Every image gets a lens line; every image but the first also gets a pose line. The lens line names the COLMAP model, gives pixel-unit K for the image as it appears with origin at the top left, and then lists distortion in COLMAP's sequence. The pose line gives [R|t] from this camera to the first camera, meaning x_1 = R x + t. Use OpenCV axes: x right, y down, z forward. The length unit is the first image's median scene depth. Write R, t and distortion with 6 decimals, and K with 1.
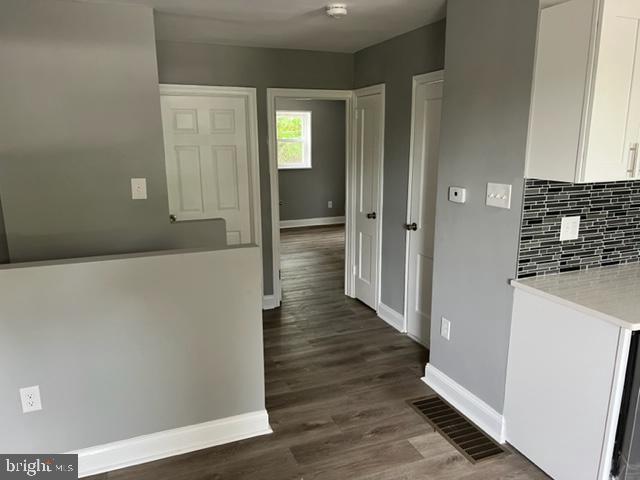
lens RADIAL K [[483.5, 0, 319.5], [0, 483.5, 241.6], [0, 0, 1]] dist [0.056235, -0.059254]
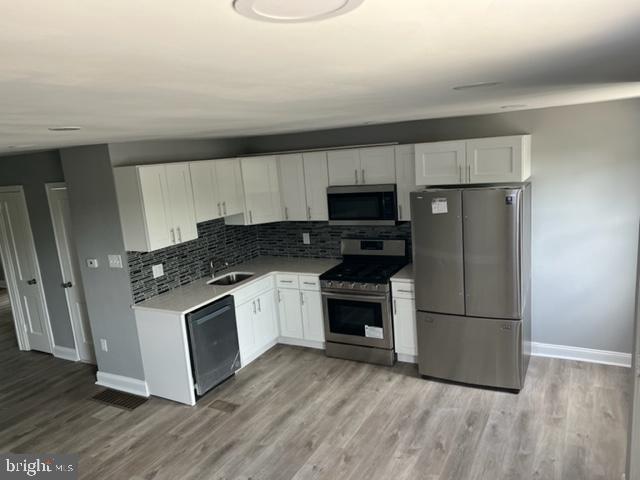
lens RADIAL K [[483.5, 0, 313.1], [0, 483.5, 246.0], [0, 0, 1]] dist [0.056235, -0.059254]
pose [[0.780396, -0.179441, 0.598985, -0.110831], [0.207149, 0.978036, 0.023109, -0.035186], [-0.589976, 0.106045, 0.800426, -0.758379]]
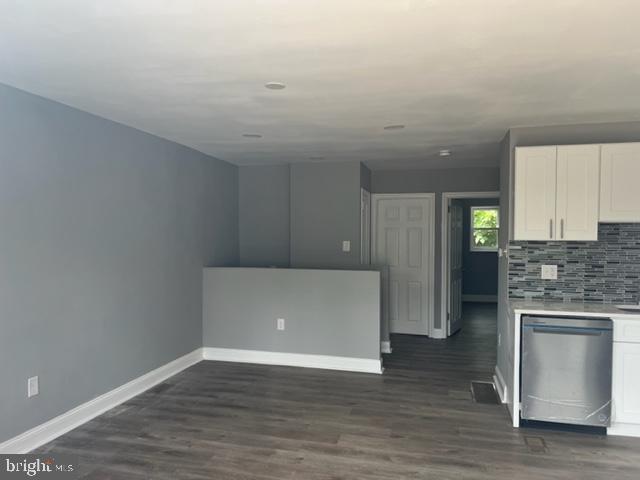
lens RADIAL K [[483.5, 0, 320.7], [0, 483.5, 239.6], [0, 0, 1]] dist [0.056235, -0.059254]
pose [[0.803320, 0.017733, -0.595283, 0.766166], [-0.135805, 0.978676, -0.154112, 0.196817], [0.579856, 0.204644, 0.788598, -0.667556]]
